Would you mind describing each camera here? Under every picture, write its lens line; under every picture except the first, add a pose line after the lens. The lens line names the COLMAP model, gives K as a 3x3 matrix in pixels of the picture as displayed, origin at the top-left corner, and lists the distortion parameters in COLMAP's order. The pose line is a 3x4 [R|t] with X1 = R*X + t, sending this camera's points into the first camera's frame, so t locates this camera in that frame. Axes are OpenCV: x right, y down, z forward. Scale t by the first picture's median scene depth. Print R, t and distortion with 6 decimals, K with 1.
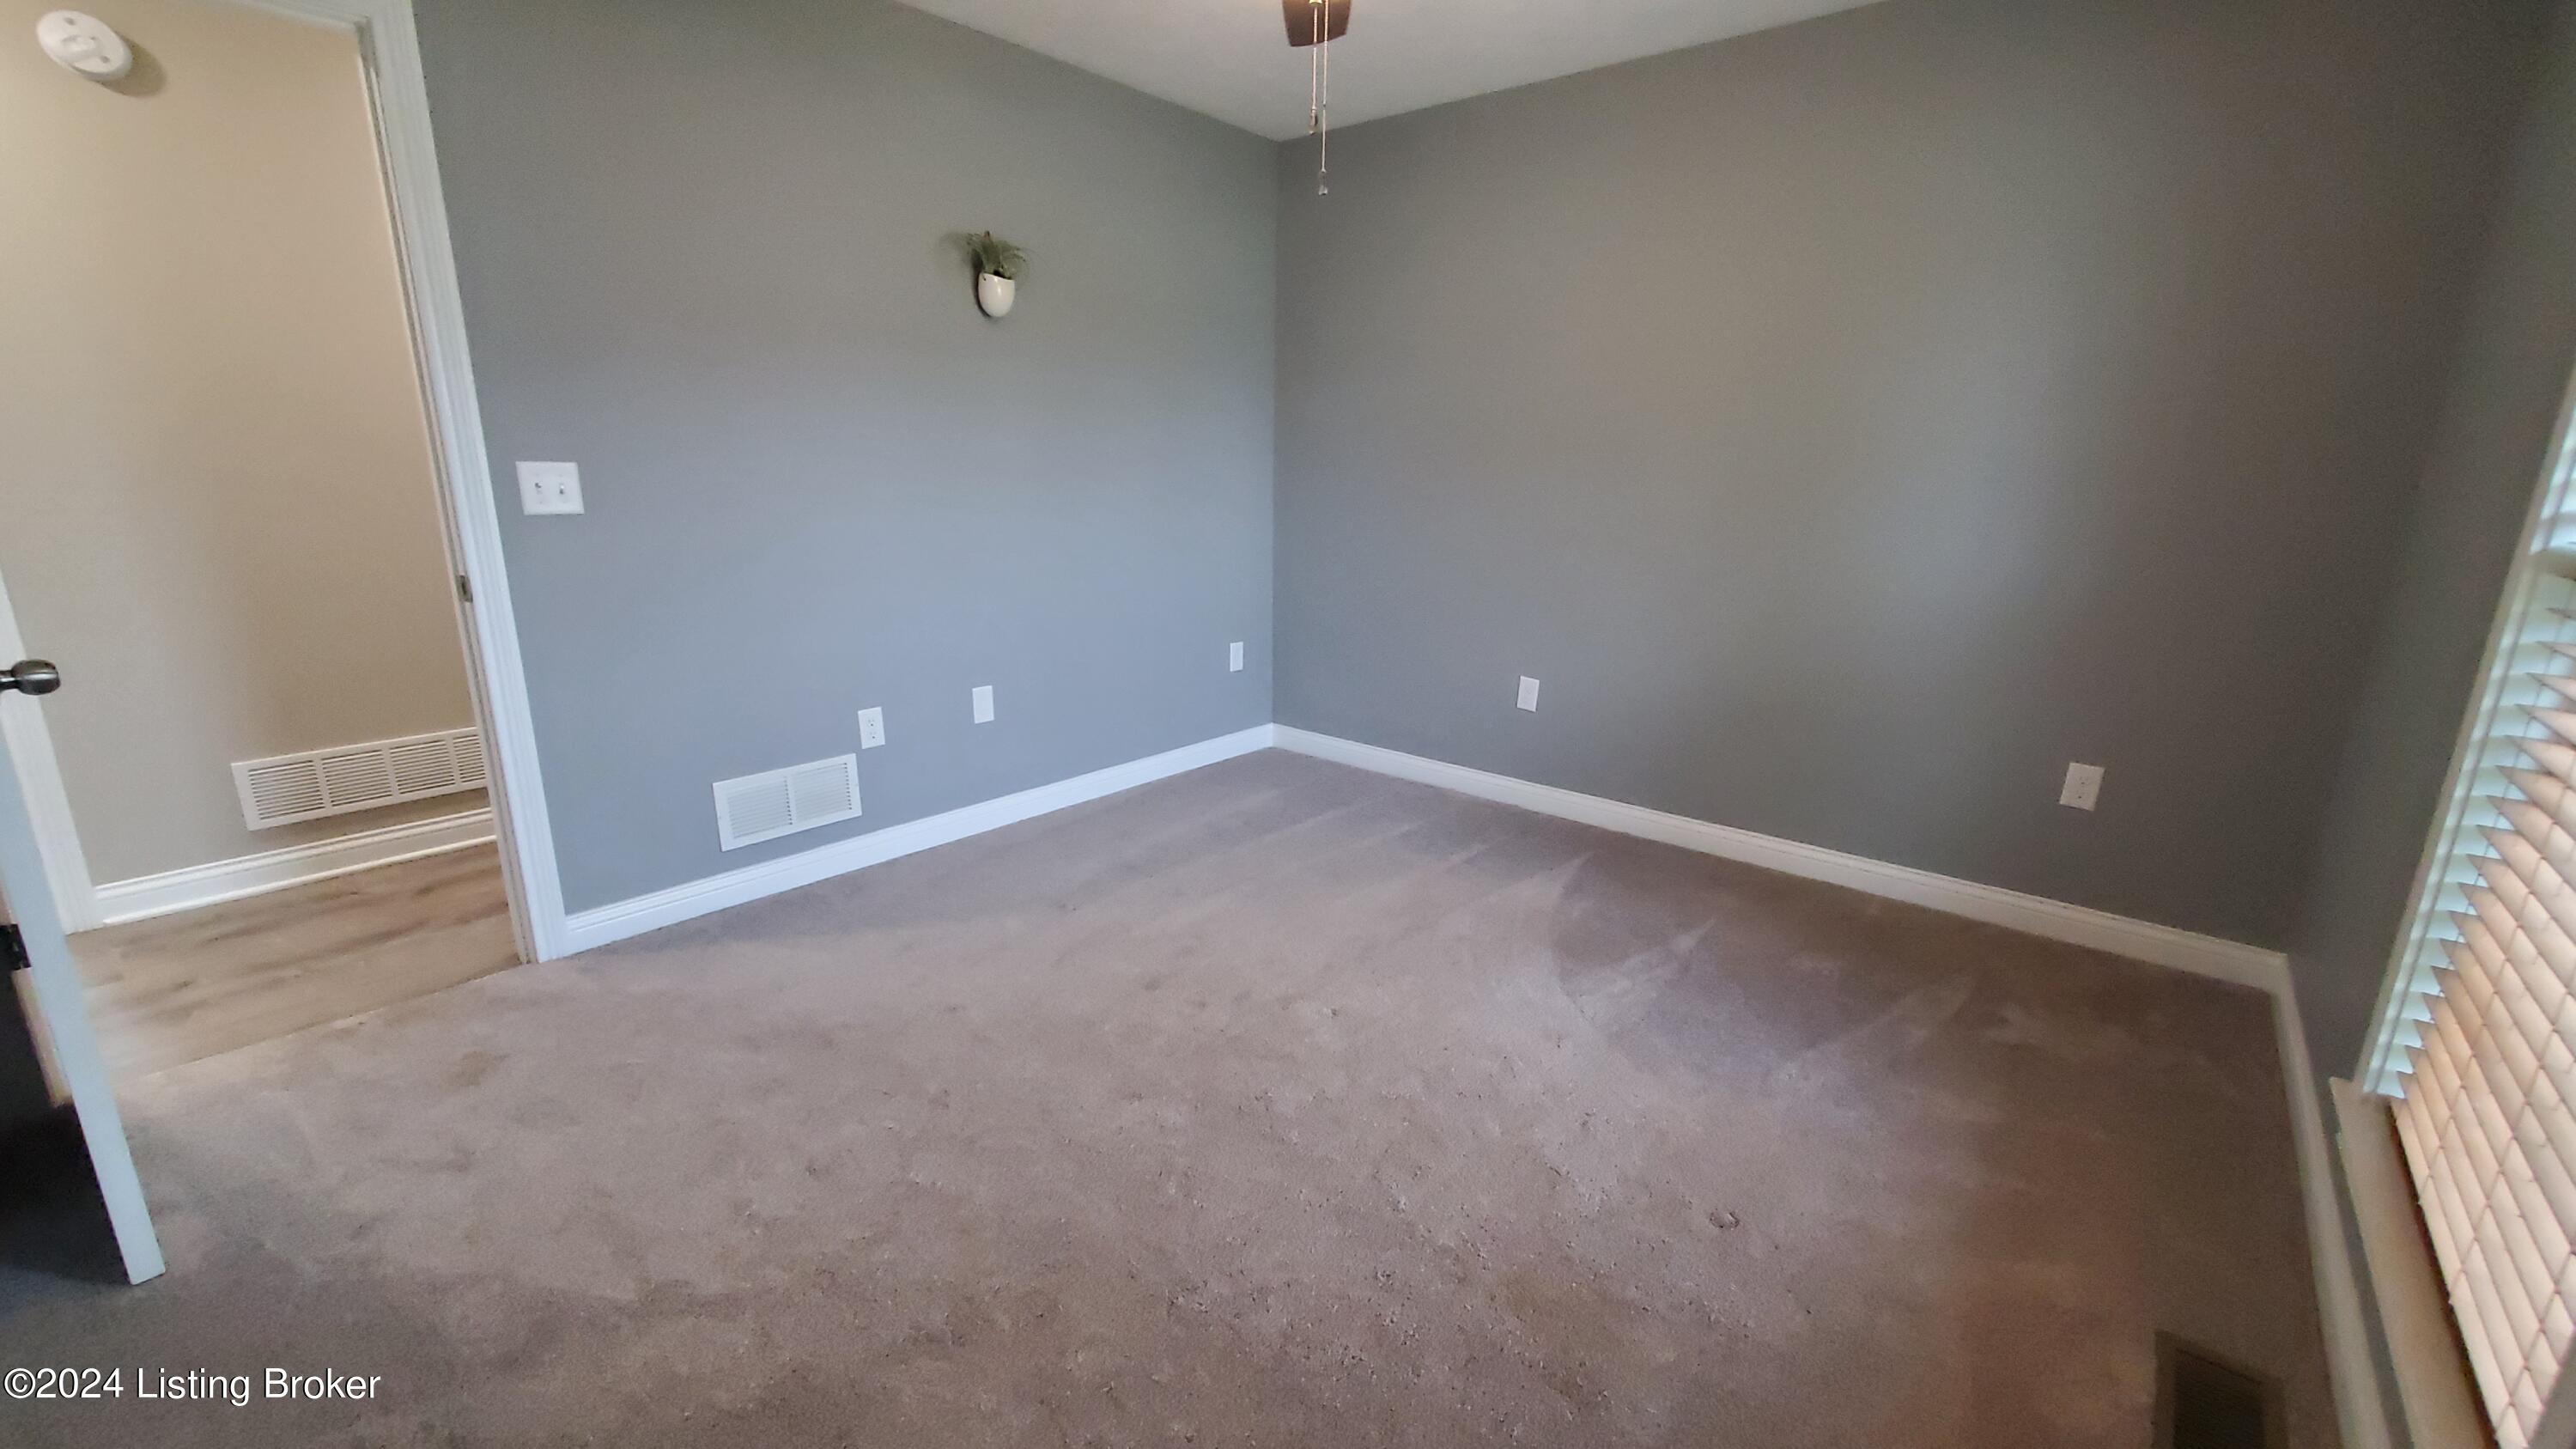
lens RADIAL K [[1037.4, 0, 1290.0], [0, 1037.4, 729.4], [0, 0, 1]] dist [0.001768, -0.000326]
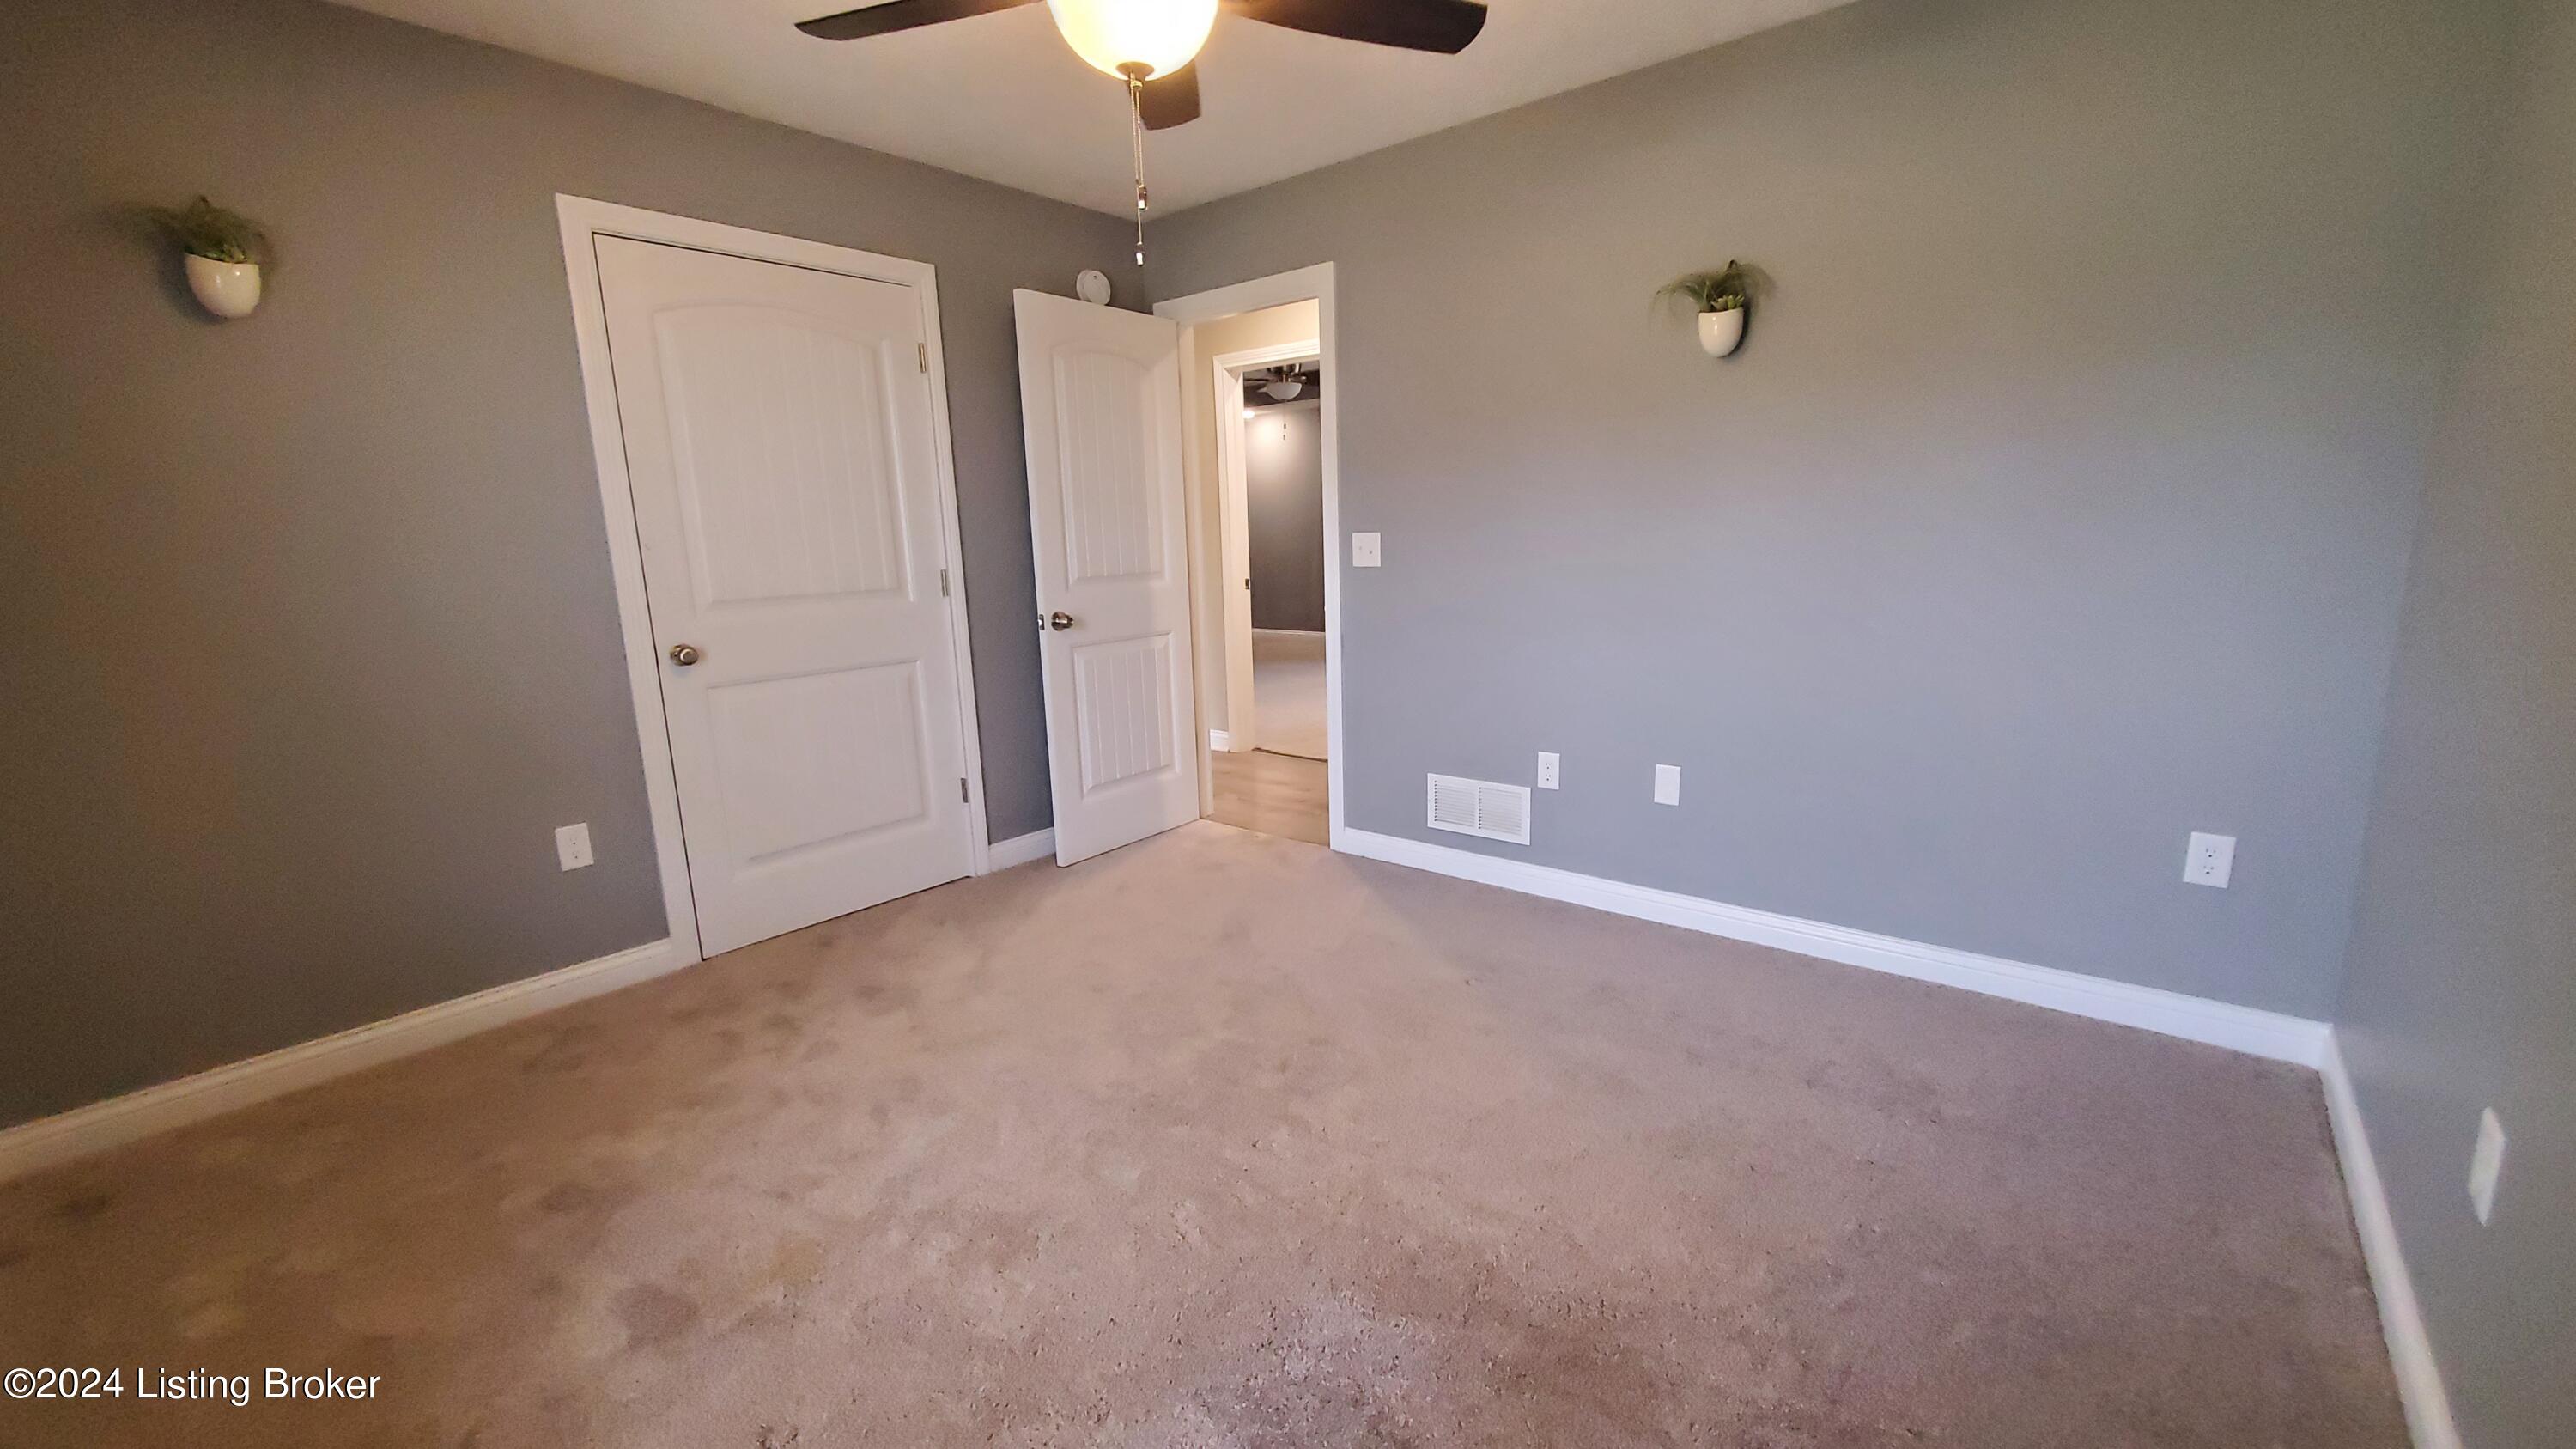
lens RADIAL K [[1037.4, 0, 1292.6], [0, 1037.4, 721.0], [0, 0, 1]] dist [0.001768, -0.000326]
pose [[0.003324, 0.177291, -0.984153, 0.675345], [-0.215865, 0.961082, 0.172406, -0.188071], [0.976418, 0.211871, 0.041466, 0.724708]]
